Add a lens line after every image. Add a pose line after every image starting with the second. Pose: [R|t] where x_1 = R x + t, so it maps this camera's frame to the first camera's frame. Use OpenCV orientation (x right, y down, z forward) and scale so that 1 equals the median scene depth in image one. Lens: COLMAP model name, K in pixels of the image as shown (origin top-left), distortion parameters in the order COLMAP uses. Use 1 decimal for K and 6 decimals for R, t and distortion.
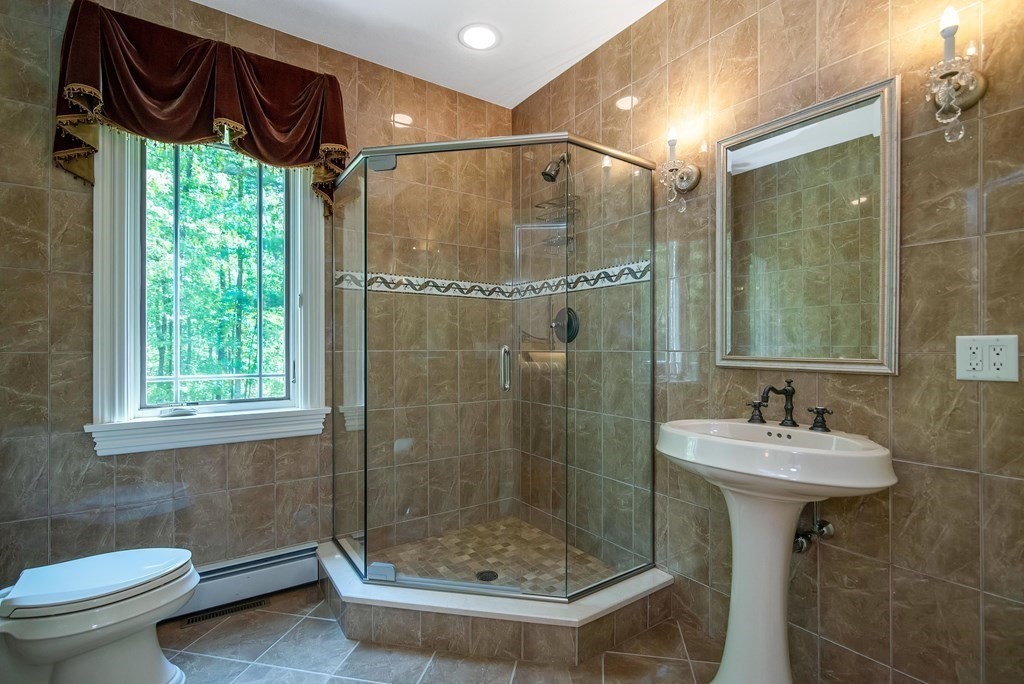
lens RADIAL K [[479.8, 0, 512.0], [0, 479.8, 345.7], [0, 0, 1]] dist [-0.009279, -0.000124]
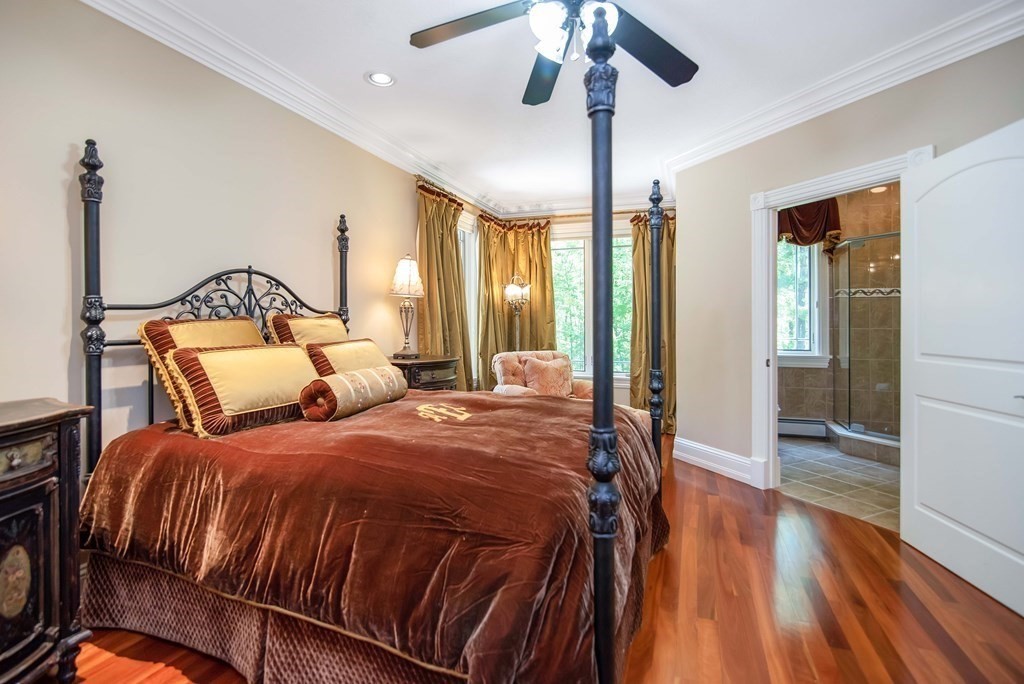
lens RADIAL K [[479.8, 0, 527.9], [0, 479.8, 321.0], [0, 0, 1]] dist [-0.009279, -0.000124]
pose [[0.596990, -0.003418, -0.802241, 0.497454], [0.000317, 0.999992, -0.004025, -0.013393], [0.802249, 0.002149, 0.596986, -1.300787]]
